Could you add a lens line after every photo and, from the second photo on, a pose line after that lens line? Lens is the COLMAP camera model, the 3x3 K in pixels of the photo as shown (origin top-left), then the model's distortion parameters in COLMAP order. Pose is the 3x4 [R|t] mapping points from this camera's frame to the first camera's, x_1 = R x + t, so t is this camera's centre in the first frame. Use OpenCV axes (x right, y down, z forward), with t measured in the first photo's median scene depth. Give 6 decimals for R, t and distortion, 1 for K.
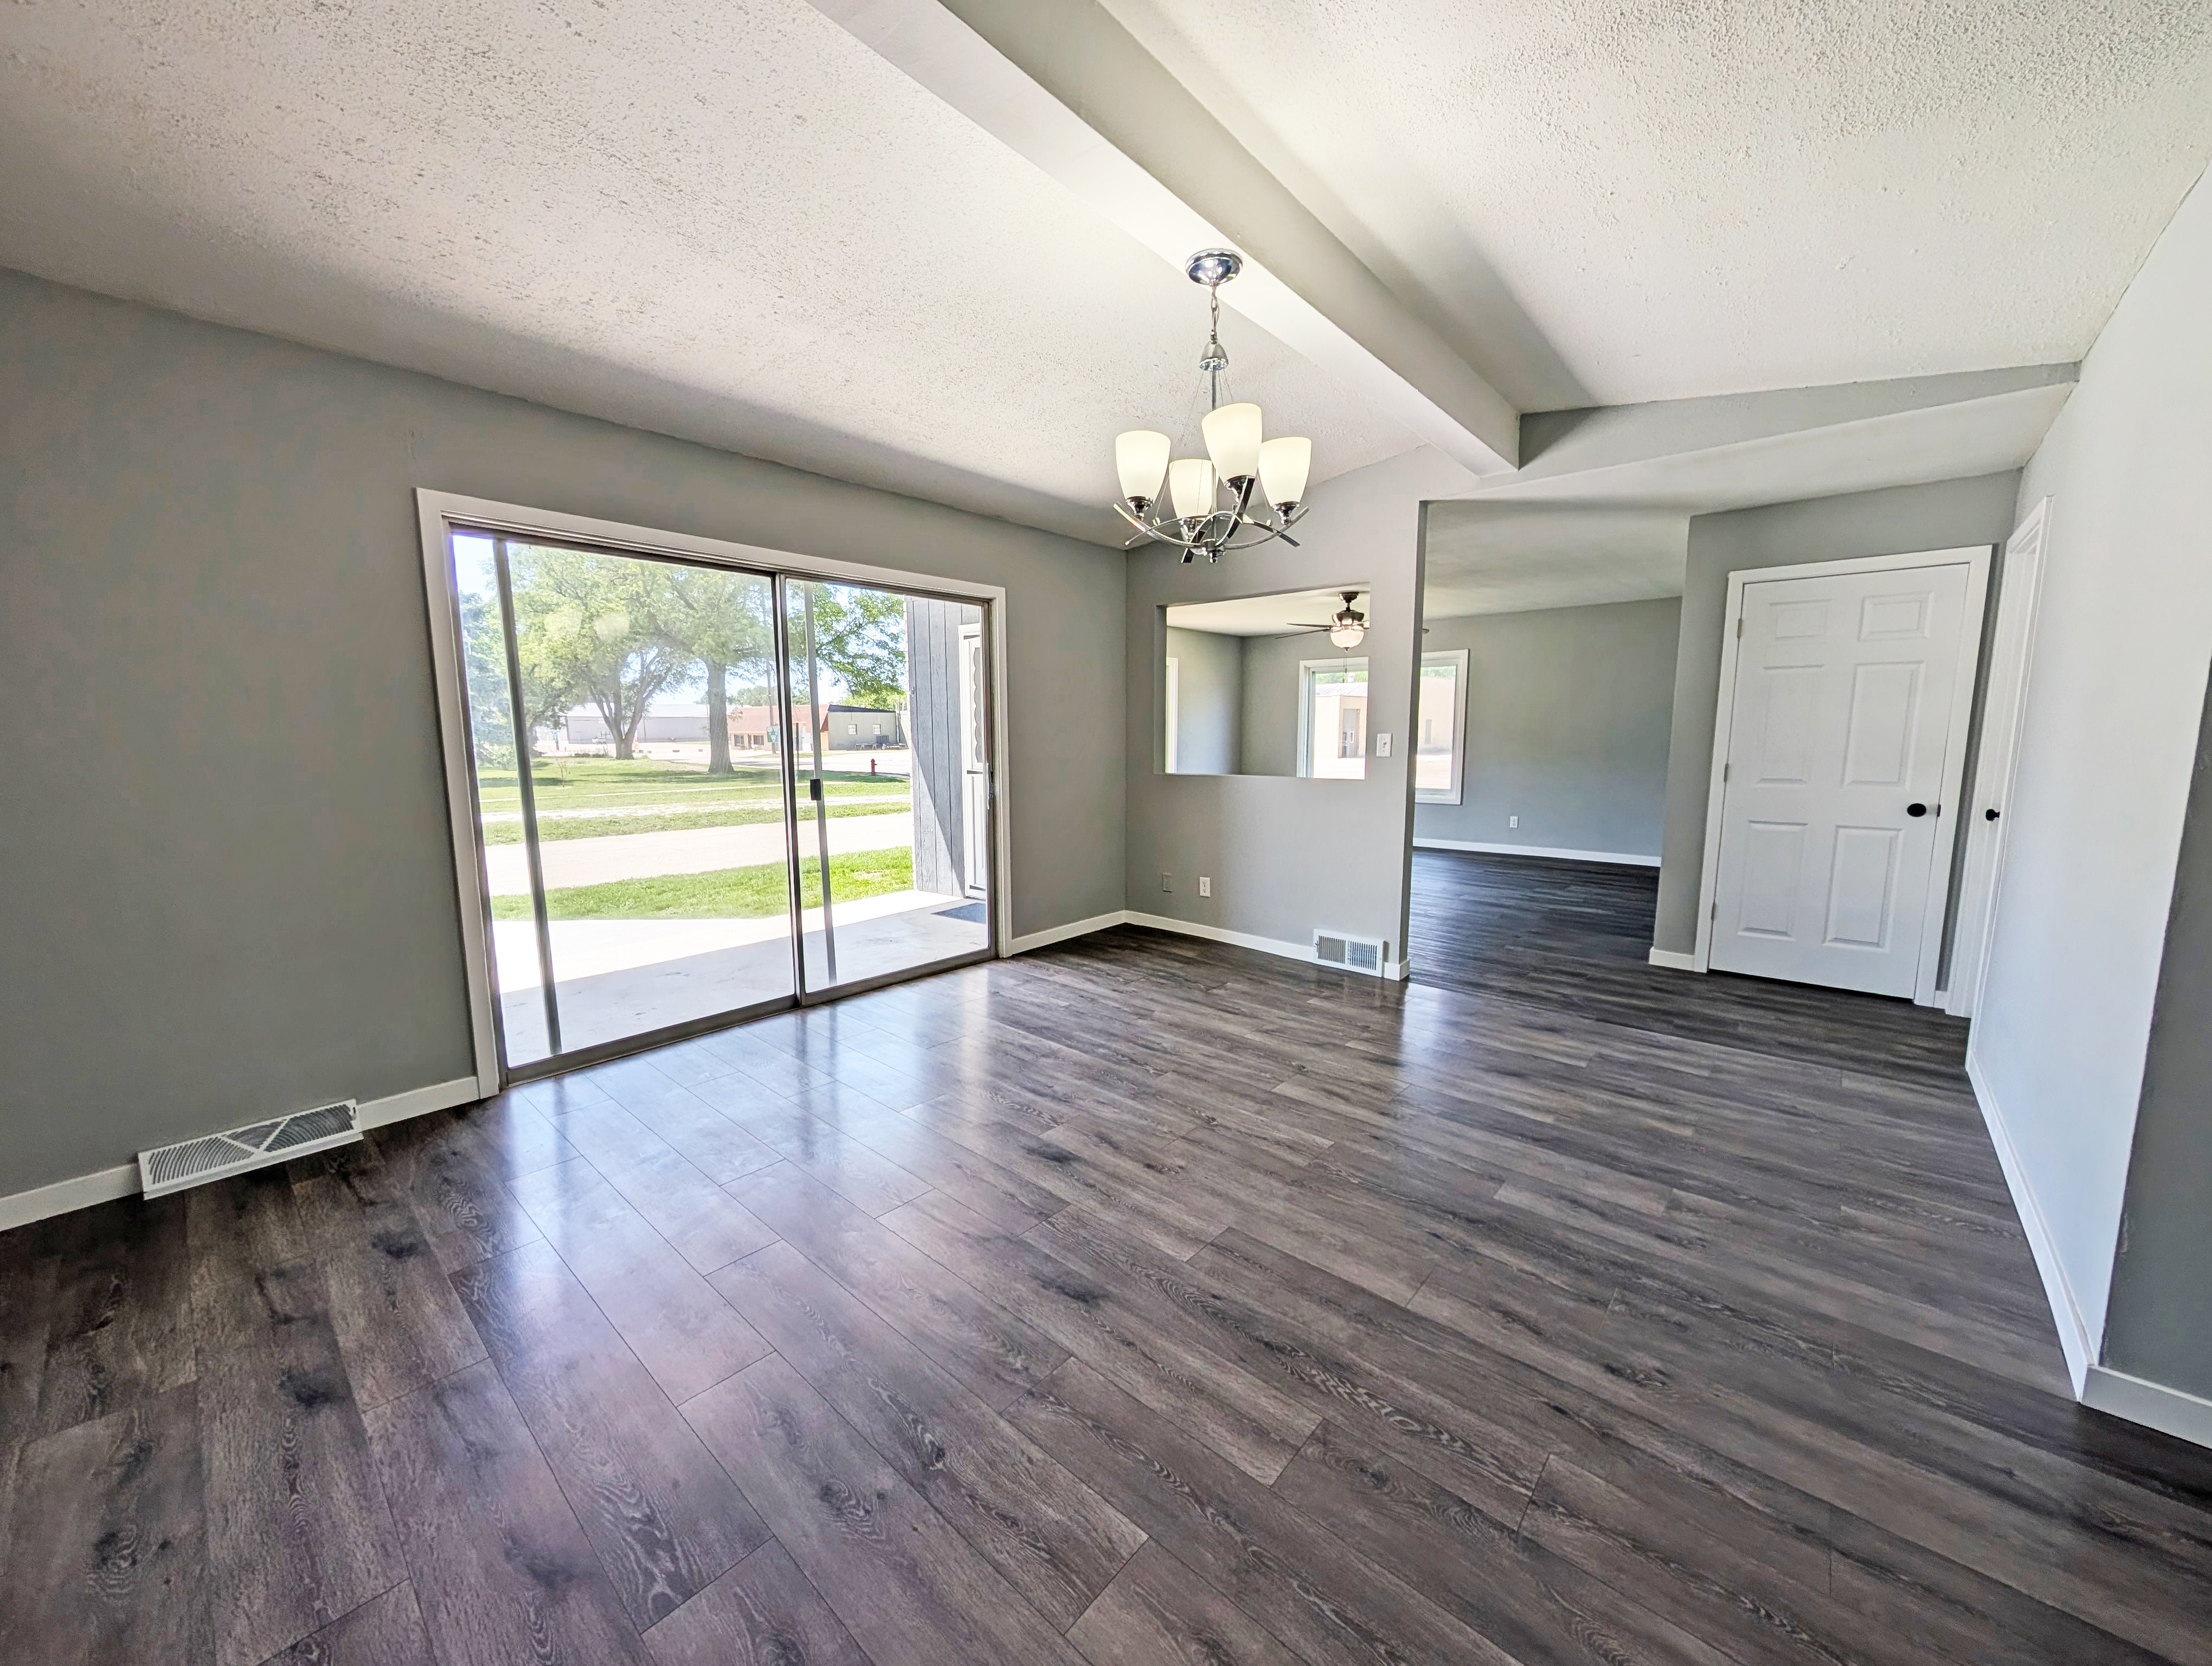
lens RADIAL K [[836.2, 0, 1105.0], [0, 836.2, 839.9], [0, 0, 1]] dist [0.001358, -0.000253]
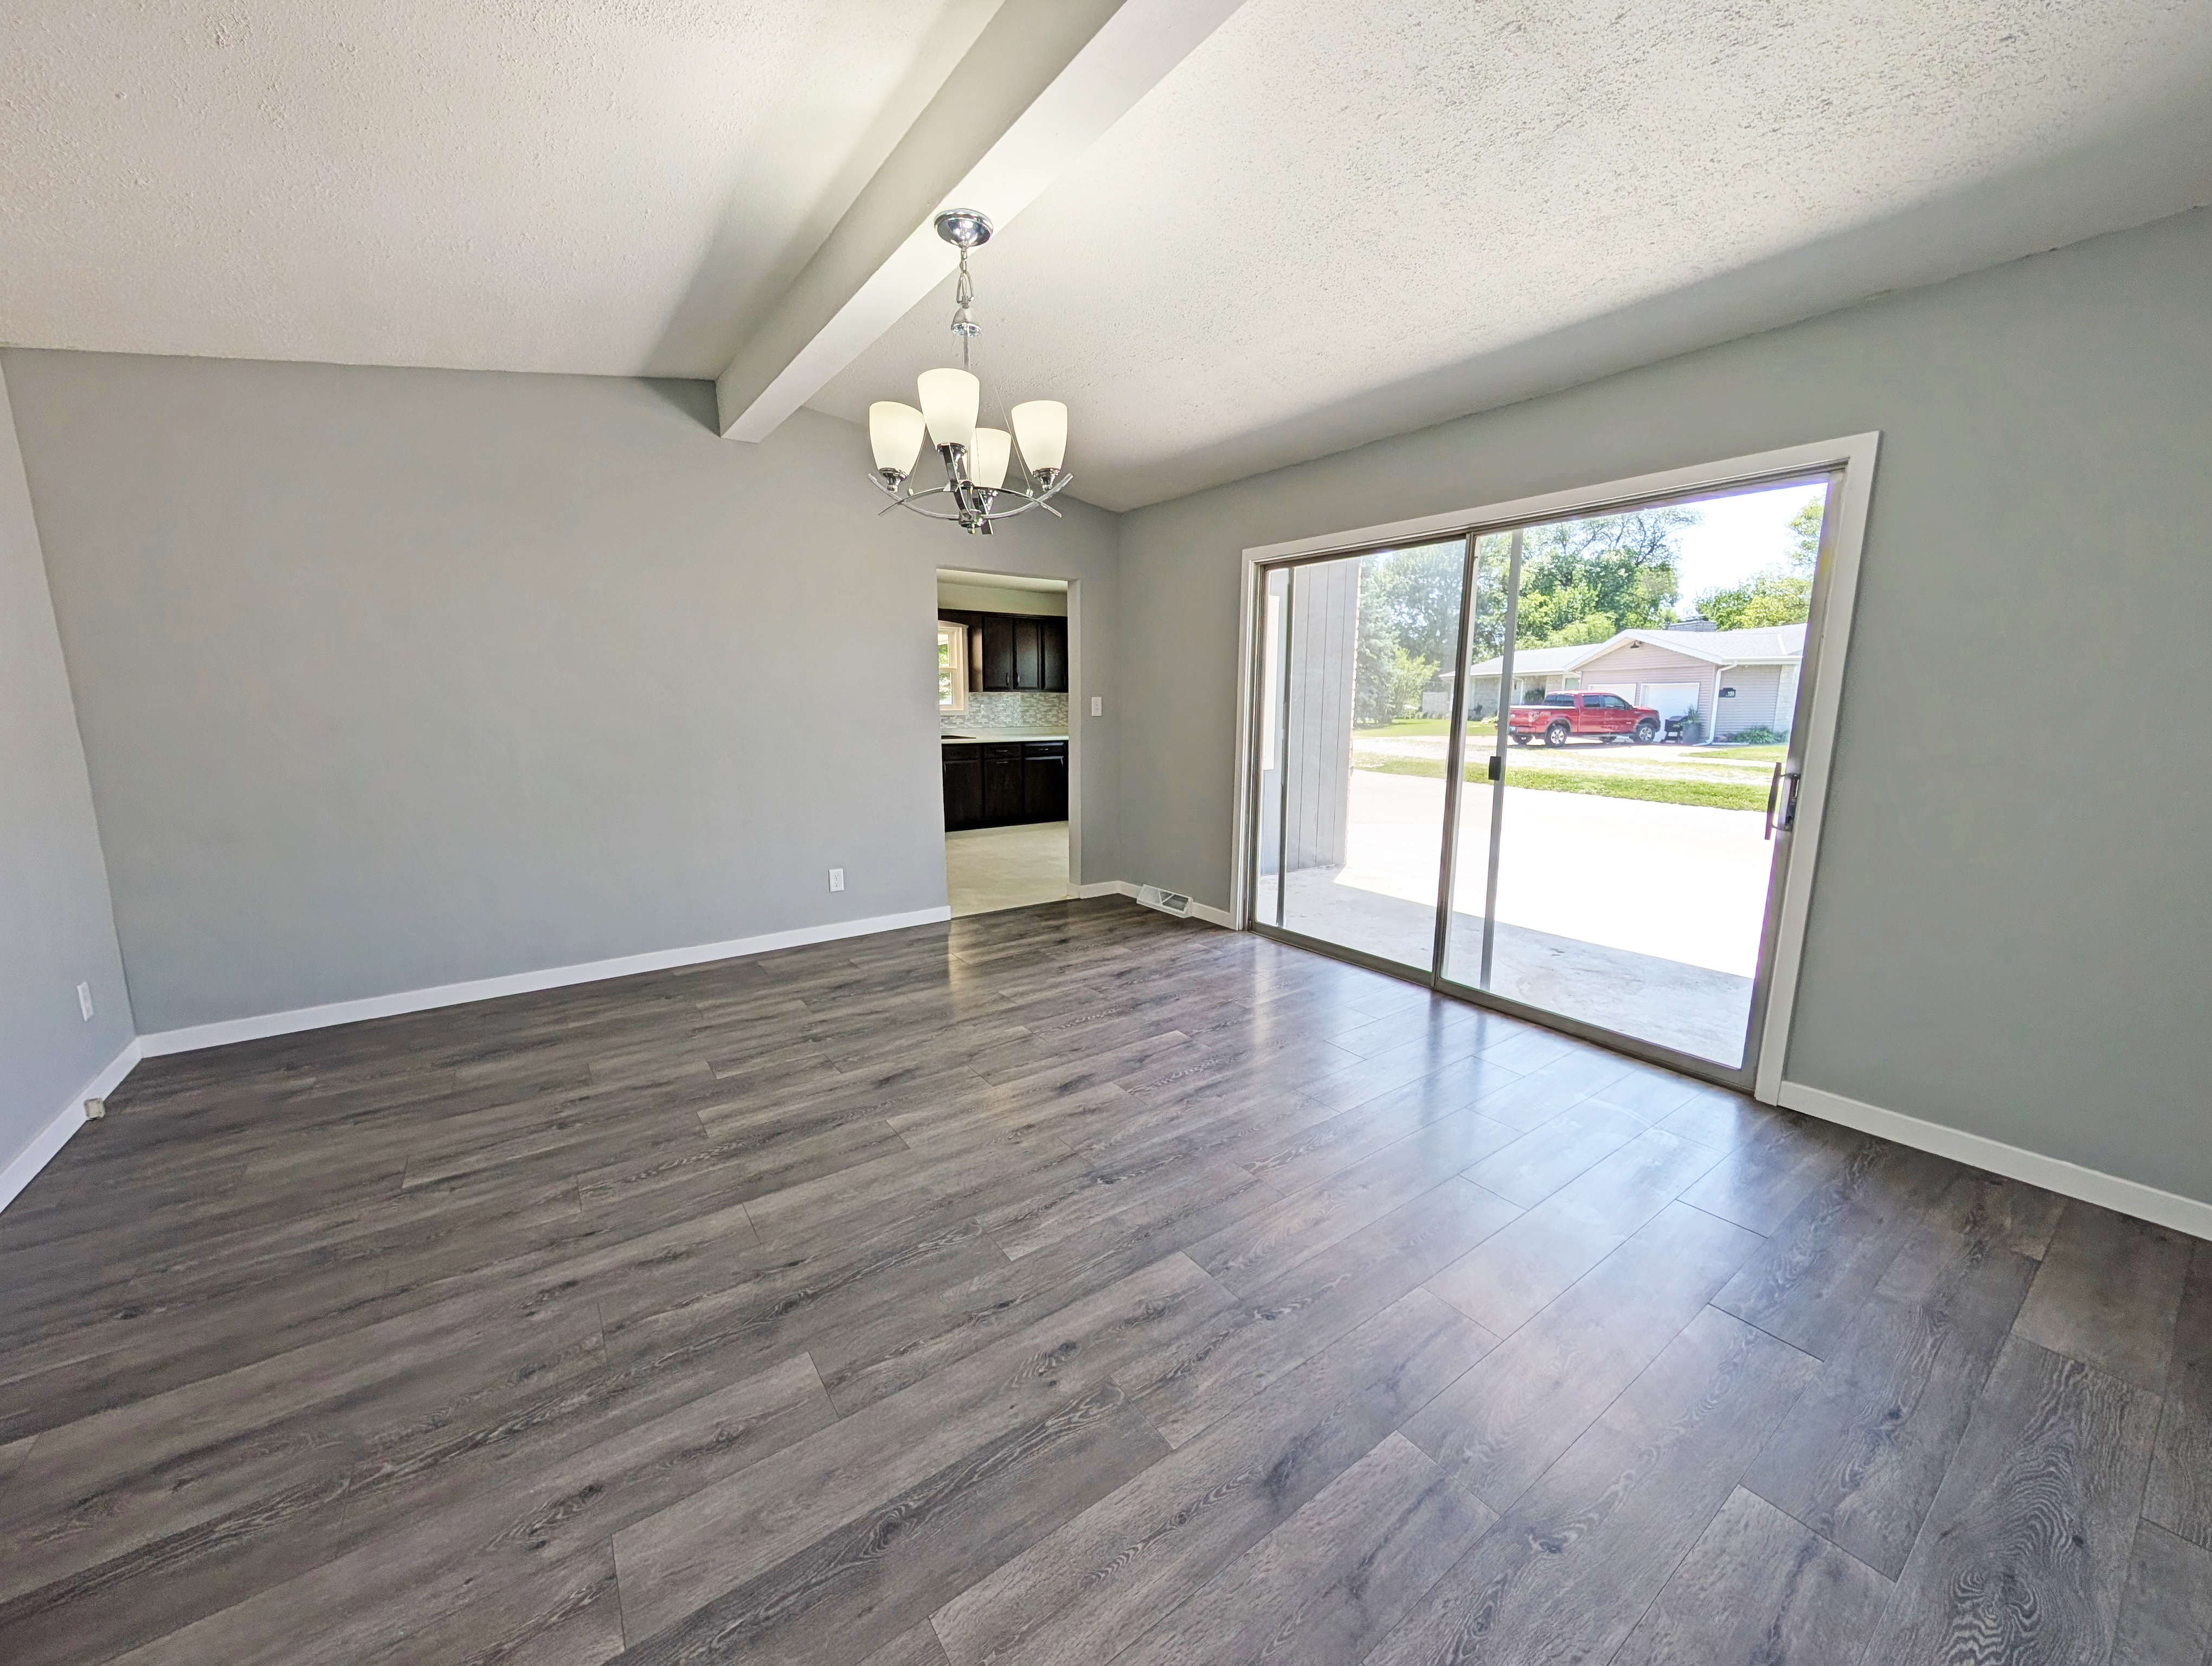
lens RADIAL K [[836.2, 0, 1105.0], [0, 836.2, 839.9], [0, 0, 1]] dist [0.001358, -0.000253]
pose [[-0.228756, 0.168017, -0.958875, 1.013983], [-0.128391, 0.971182, 0.200804, -0.183682], [0.964980, 0.169046, -0.200592, 1.301203]]
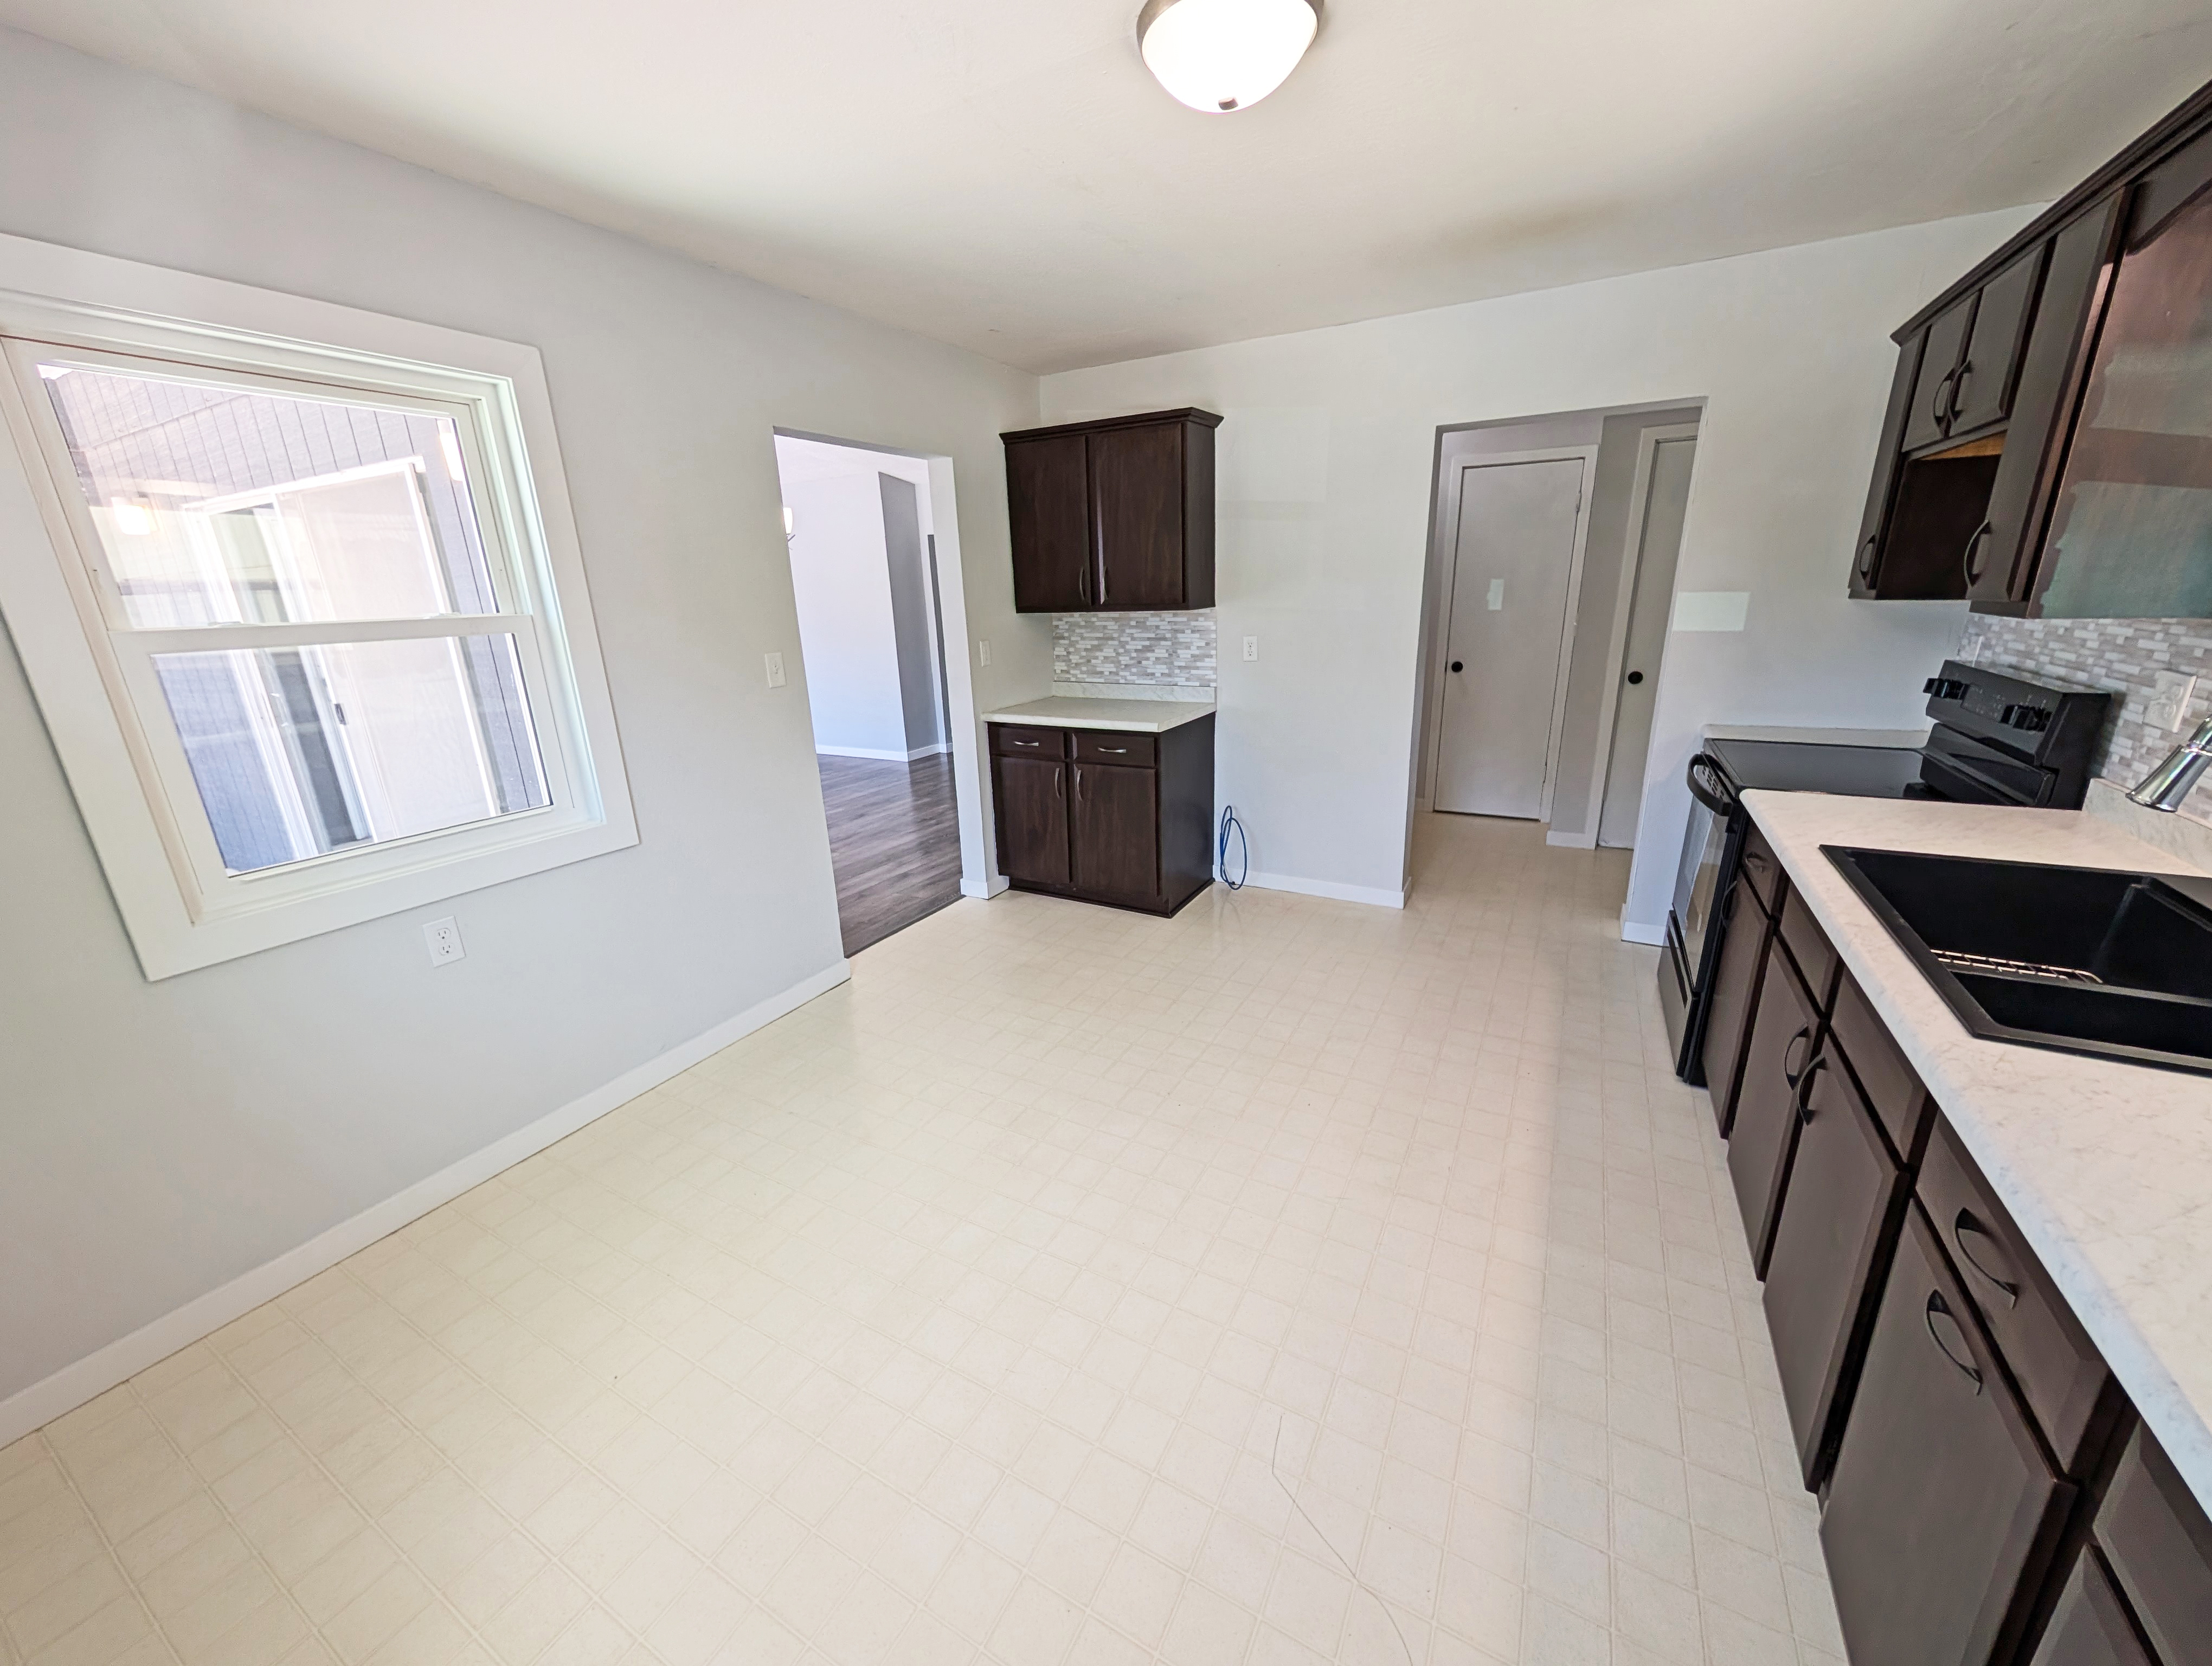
lens RADIAL K [[836.2, 0, 1105.0], [0, 836.2, 839.9], [0, 0, 1]] dist [0.001358, -0.000253]
pose [[-0.212209, -0.273172, 0.938267, -2.497281], [0.161948, 0.937027, 0.309439, -0.137748], [-0.963712, 0.217616, -0.154606, 0.517395]]
